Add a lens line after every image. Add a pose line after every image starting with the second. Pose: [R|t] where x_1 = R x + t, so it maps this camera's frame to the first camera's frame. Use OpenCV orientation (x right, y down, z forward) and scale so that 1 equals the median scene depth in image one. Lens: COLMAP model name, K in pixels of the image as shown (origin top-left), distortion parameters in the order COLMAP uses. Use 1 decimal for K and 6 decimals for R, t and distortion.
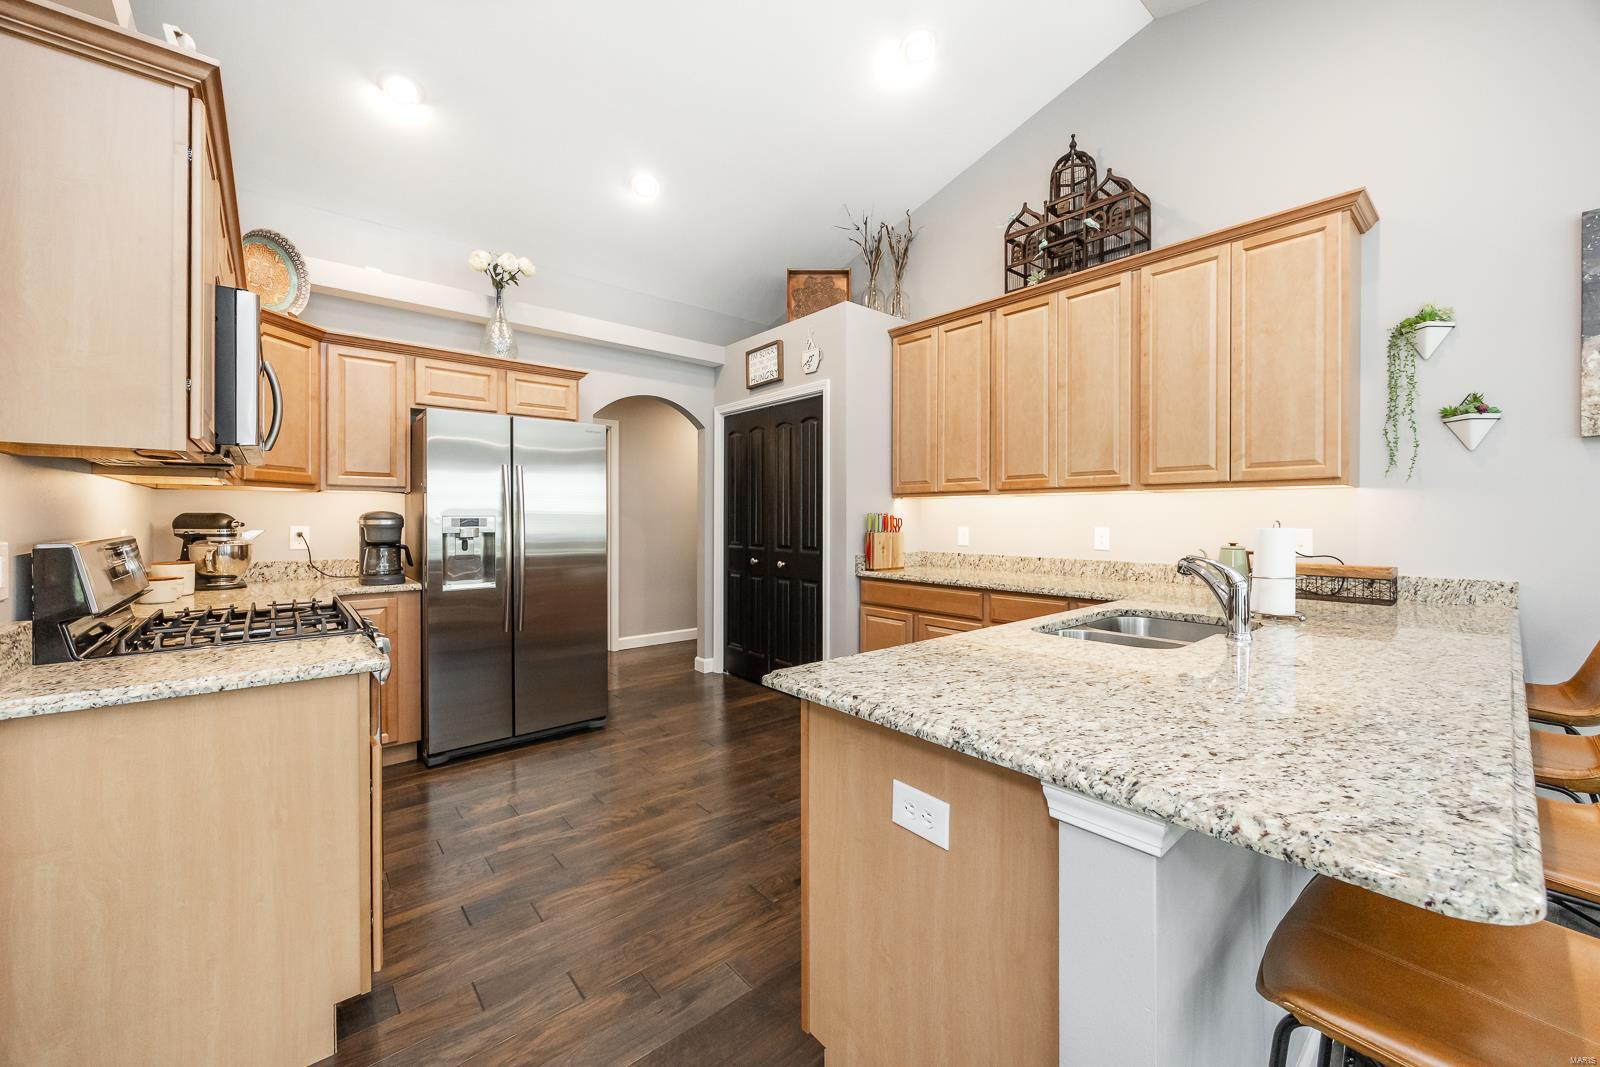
lens RADIAL K [[599.9, 0, 800.0], [0, 599.9, 533.5], [0, 0, 1]] dist [0.000091, 0.000005]
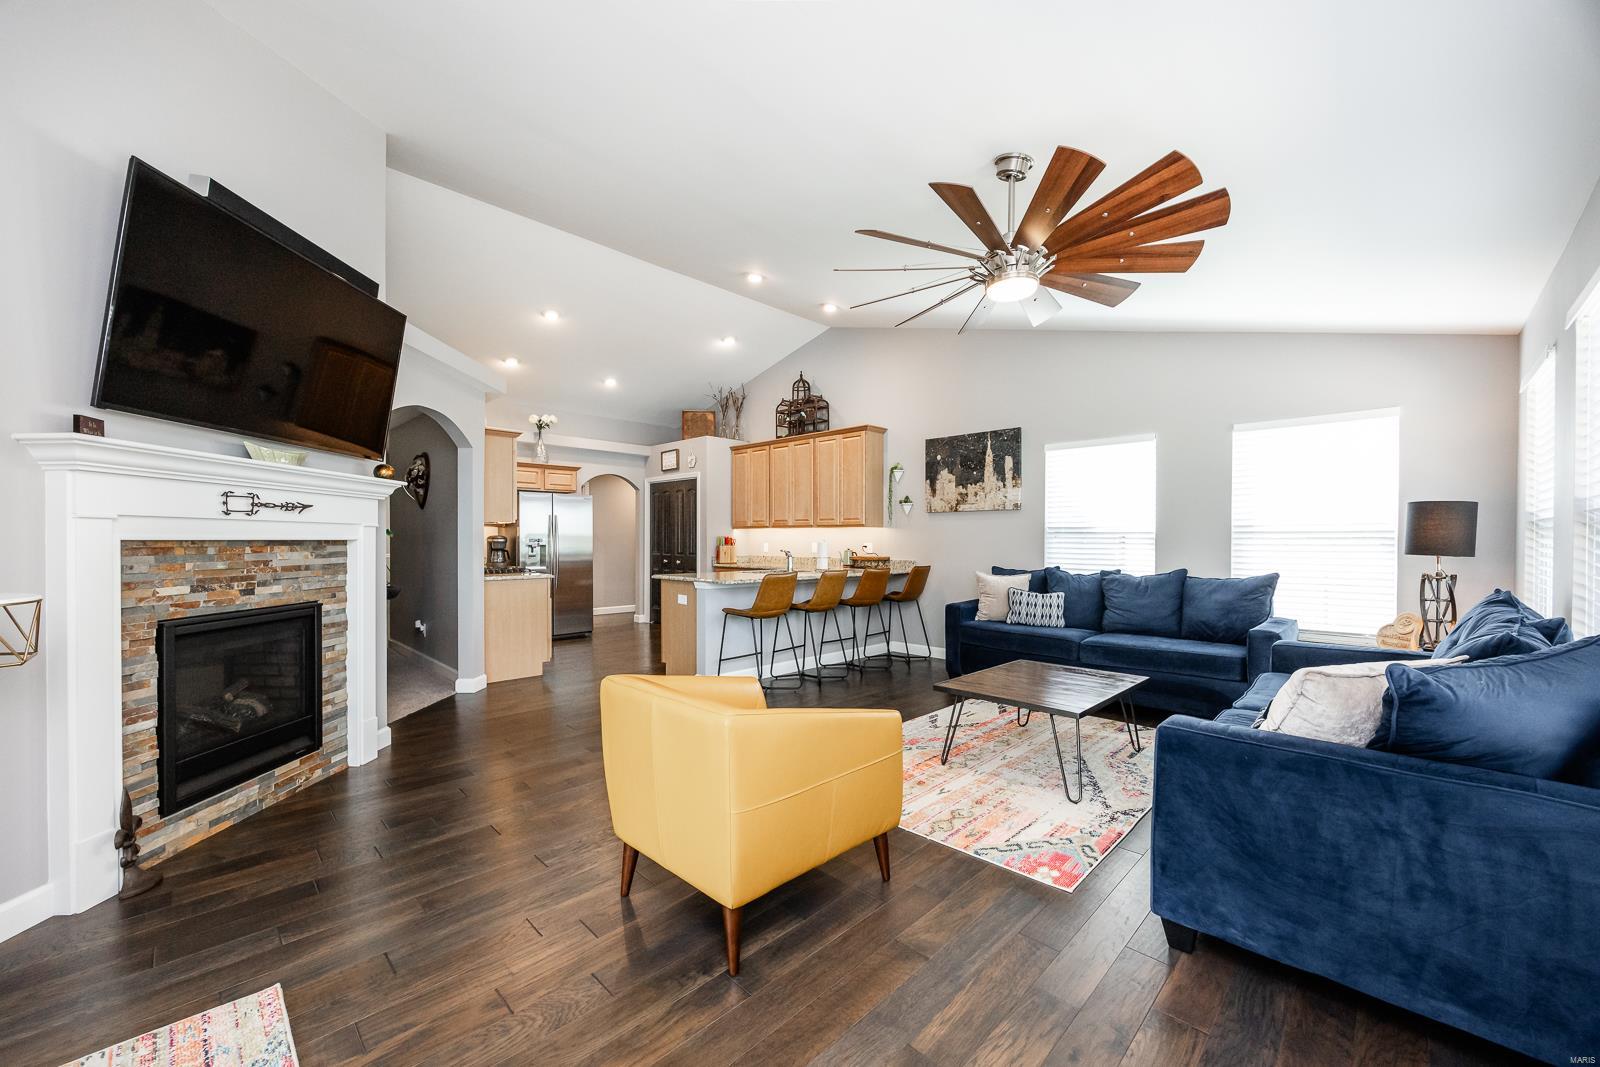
lens RADIAL K [[628.5, 0, 777.5], [0, 628.5, 548.2], [0, 0, 1]] dist [-0.000468, -0.000037]
pose [[0.998443, -0.000818, 0.055783, 0.204572], [0.001469, 0.999931, -0.011644, 0.034312], [-0.055770, 0.011707, 0.998375, -1.233946]]
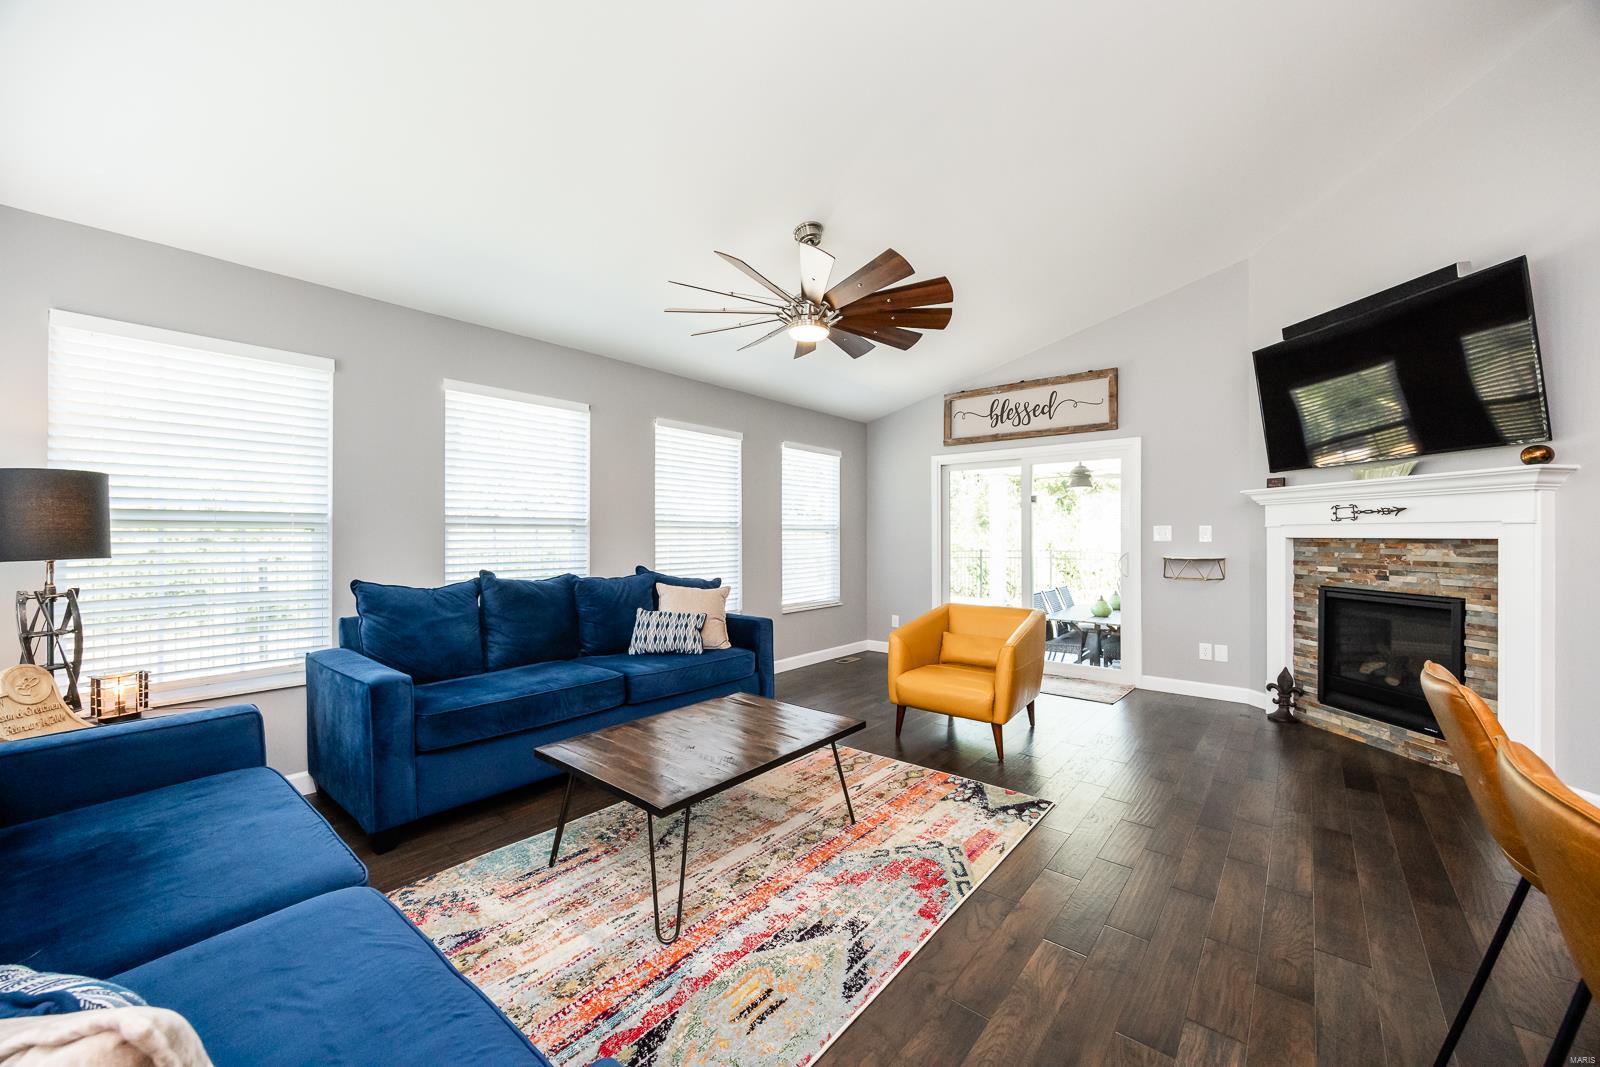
lens RADIAL K [[599.9, 0, 800.0], [0, 599.9, 533.5], [0, 0, 1]] dist [0.000091, 0.000005]
pose [[-0.987002, -0.003576, -0.160666, 0.689796], [-0.007486, 0.999690, 0.023735, -0.010000], [0.160532, 0.024629, -0.986723, 0.405127]]
